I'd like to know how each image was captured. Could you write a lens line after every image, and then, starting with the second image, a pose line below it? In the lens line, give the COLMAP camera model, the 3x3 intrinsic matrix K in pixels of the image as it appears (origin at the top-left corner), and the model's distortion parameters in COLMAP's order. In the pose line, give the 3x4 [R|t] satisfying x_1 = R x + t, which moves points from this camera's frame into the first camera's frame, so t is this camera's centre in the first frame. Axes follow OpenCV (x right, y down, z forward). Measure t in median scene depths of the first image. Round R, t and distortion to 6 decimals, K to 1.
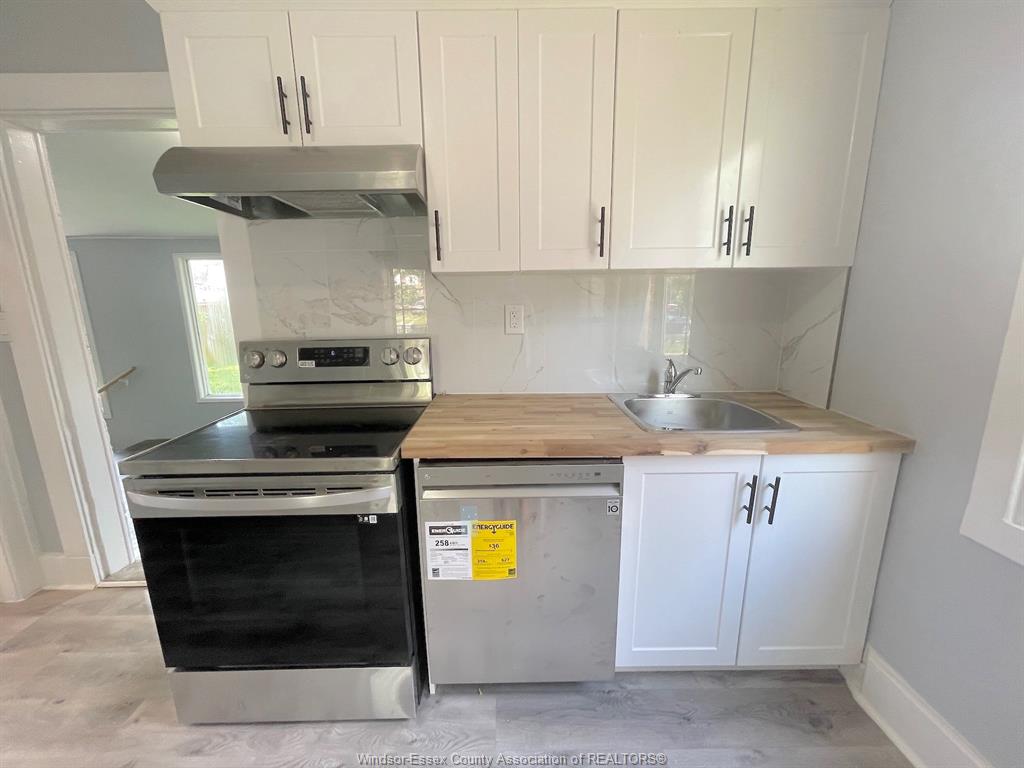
lens RADIAL K [[414.0, 0, 510.1], [0, 414.0, 384.5], [0, 0, 1]] dist [0.000565, -0.000288]
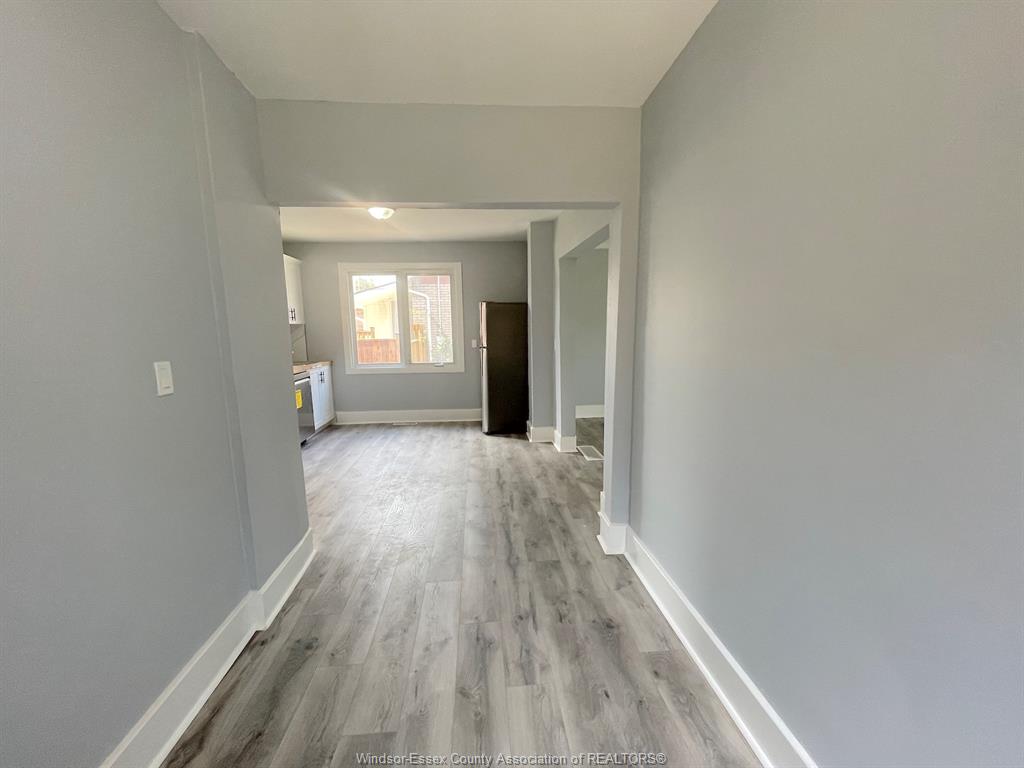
lens RADIAL K [[414.0, 0, 514.2], [0, 414.0, 378.7], [0, 0, 1]] dist [0.000565, -0.000288]
pose [[-0.084849, -0.112152, 0.990062, -3.560119], [0.217626, 0.967569, 0.128255, 0.157927], [-0.972337, 0.226346, -0.057690, -0.644623]]
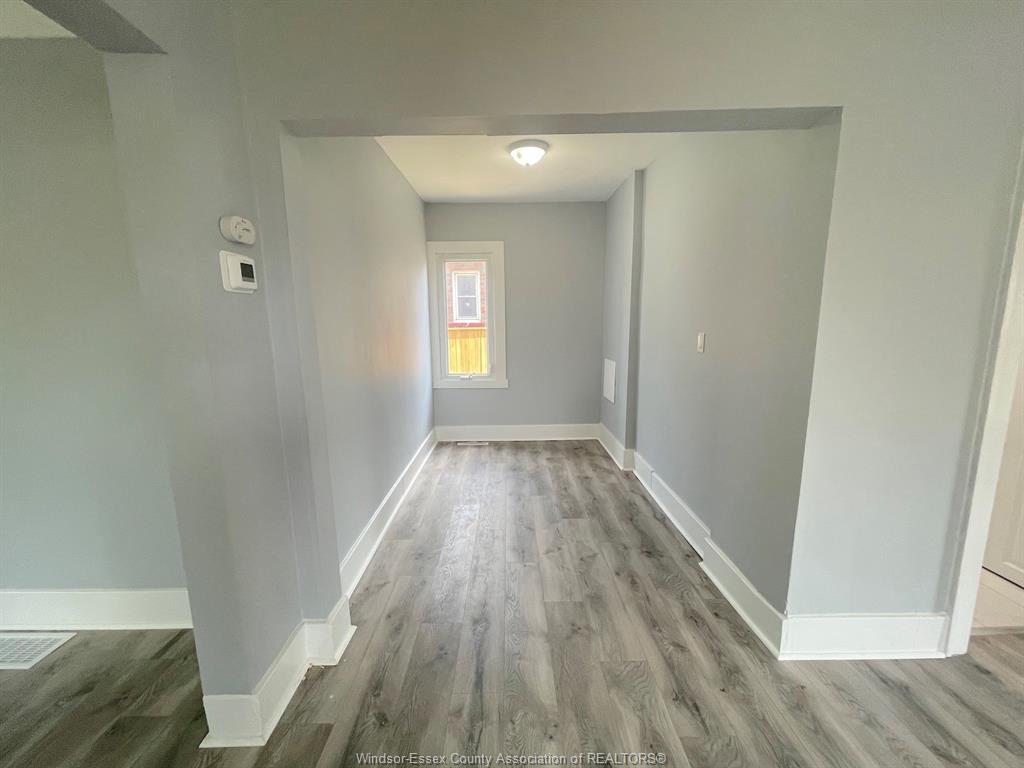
lens RADIAL K [[414.0, 0, 507.8], [0, 414.0, 388.0], [0, 0, 1]] dist [0.000565, -0.000288]
pose [[-0.005005, 0.176313, -0.984321, -0.584410], [-0.192000, 0.965850, 0.173981, 0.137269], [0.981382, 0.189861, 0.029018, -0.669809]]
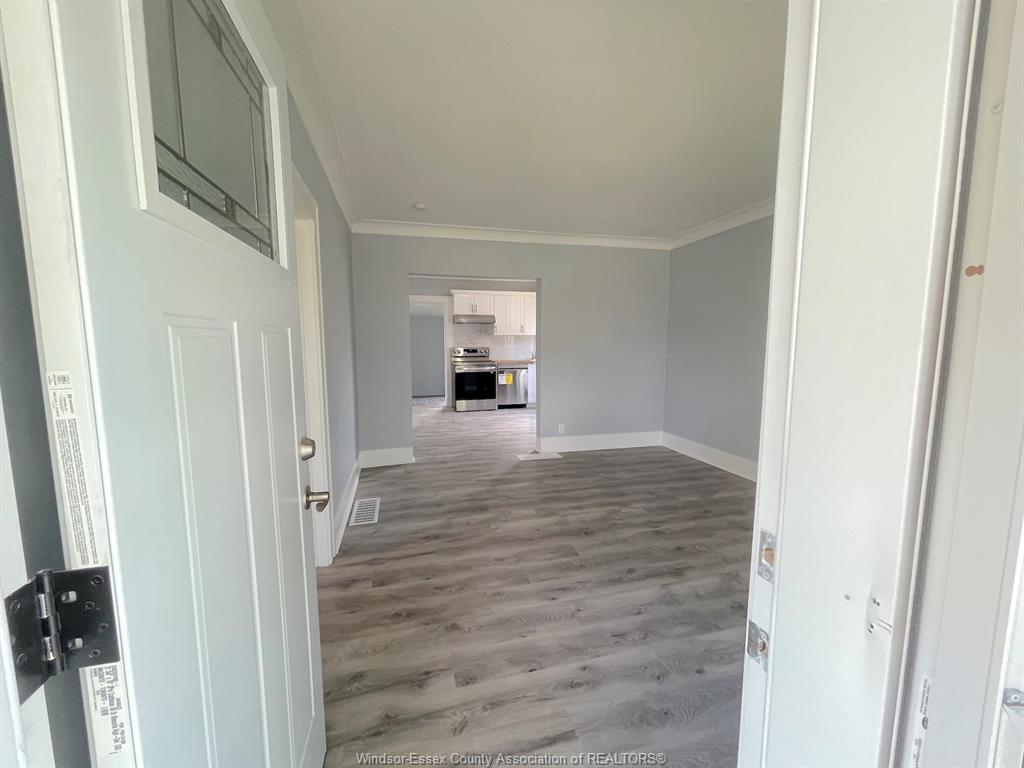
lens RADIAL K [[414.0, 0, 504.9], [0, 414.0, 384.5], [0, 0, 1]] dist [0.000565, -0.000288]
pose [[0.969699, -0.010023, 0.244096, -1.526694], [0.034117, 0.994923, -0.094680, 1.004568], [-0.241908, 0.100139, 0.965118, -4.725342]]
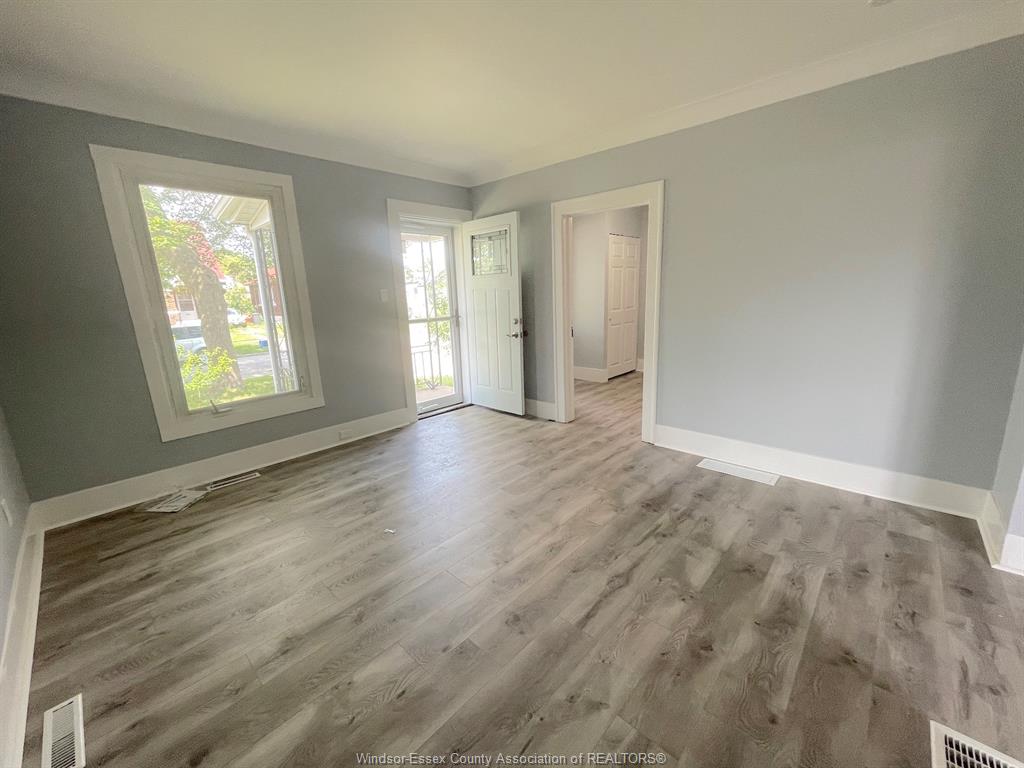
lens RADIAL K [[414.0, 0, 511.5], [0, 414.0, 383.4], [0, 0, 1]] dist [0.000565, -0.000288]
pose [[-0.681603, 0.203971, -0.702719, 0.595021], [-0.096602, 0.926872, 0.362734, 0.344004], [0.725318, 0.315124, -0.612055, -1.739756]]
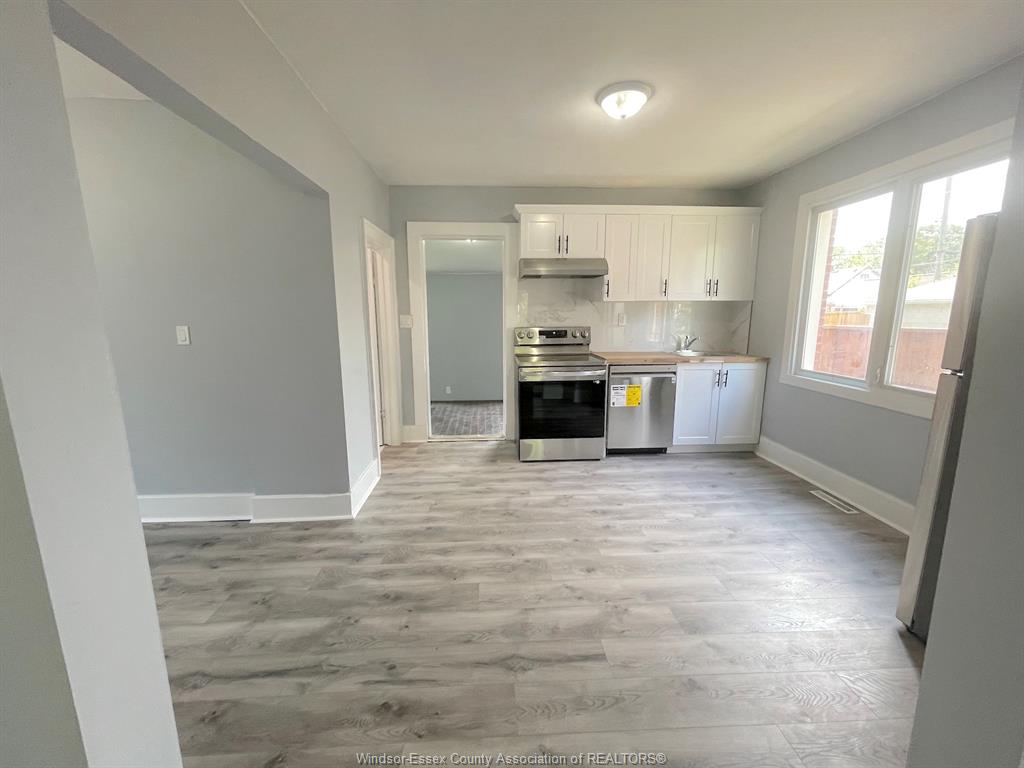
lens RADIAL K [[414.0, 0, 503.7], [0, 414.0, 385.1], [0, 0, 1]] dist [0.000565, -0.000288]
pose [[0.999276, 0.001116, 0.038018, -1.001275], [0.000043, 0.999535, -0.030490, 0.384976], [-0.038035, 0.030470, 0.998812, -1.780745]]
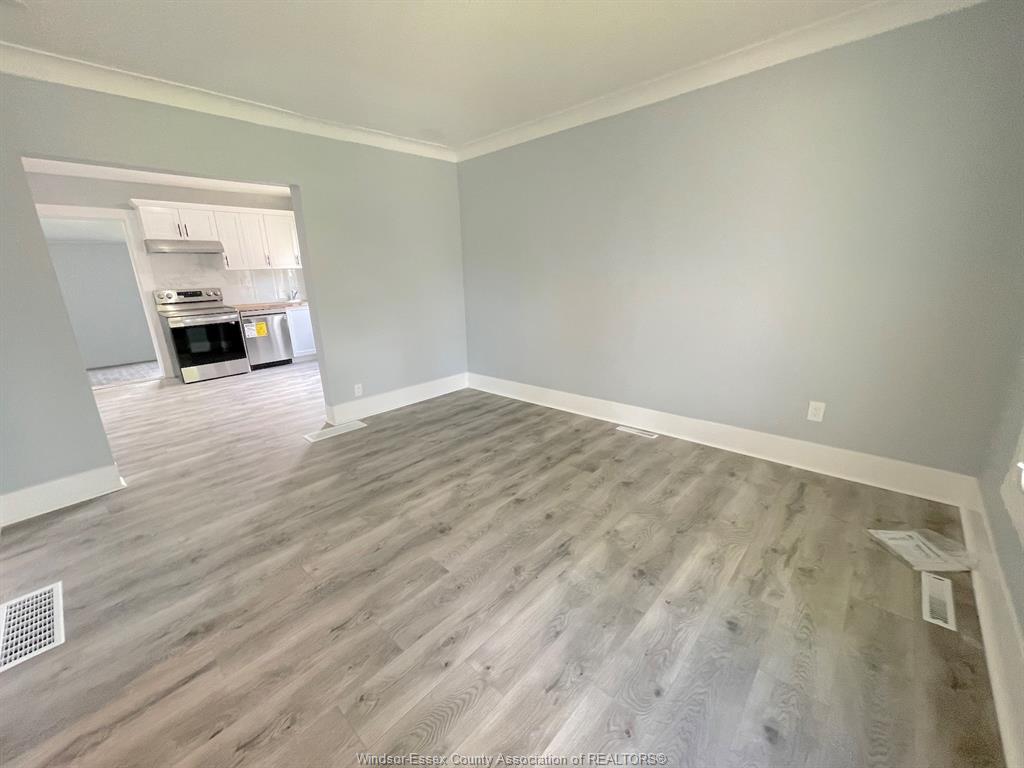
lens RADIAL K [[414.0, 0, 510.1], [0, 414.0, 387.2], [0, 0, 1]] dist [0.000565, -0.000288]
pose [[0.680321, -0.204341, 0.703852, -1.472997], [0.162886, 0.978485, 0.126631, 0.849516], [-0.714584, 0.028498, 0.698969, -4.067425]]
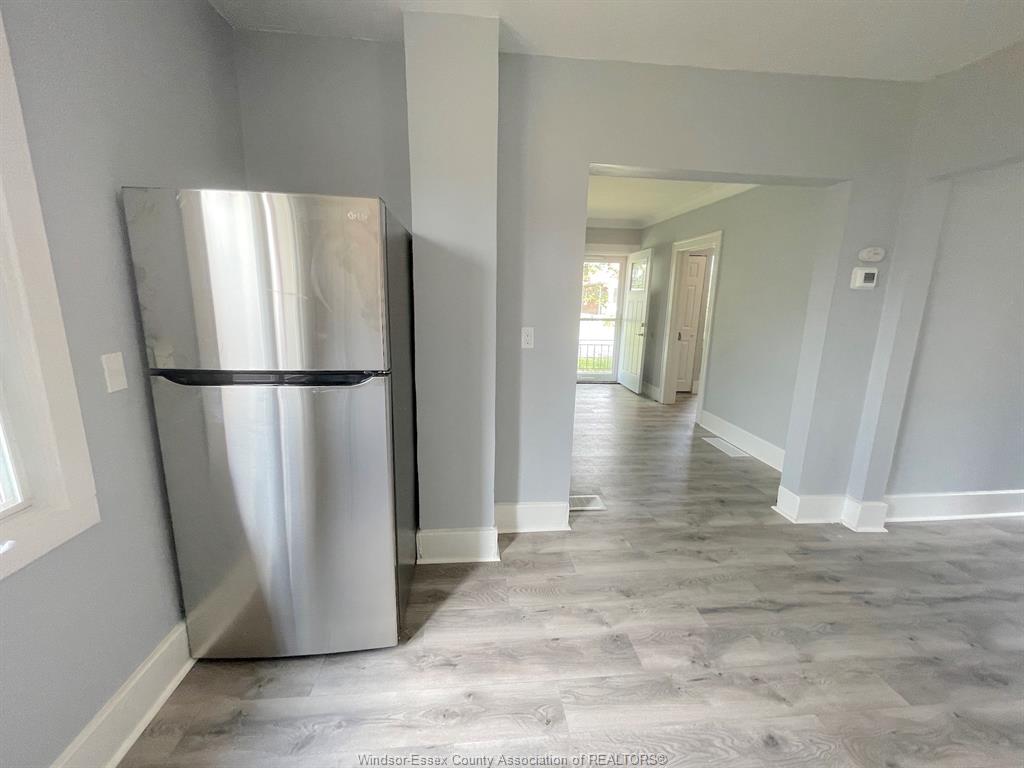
lens RADIAL K [[414.0, 0, 509.8], [0, 414.0, 385.2], [0, 0, 1]] dist [0.000565, -0.000288]
pose [[-0.995914, 0.012543, -0.089430, 0.085747], [-0.024119, 0.917389, 0.397260, -0.080390], [0.087025, 0.397794, -0.913338, 0.350961]]
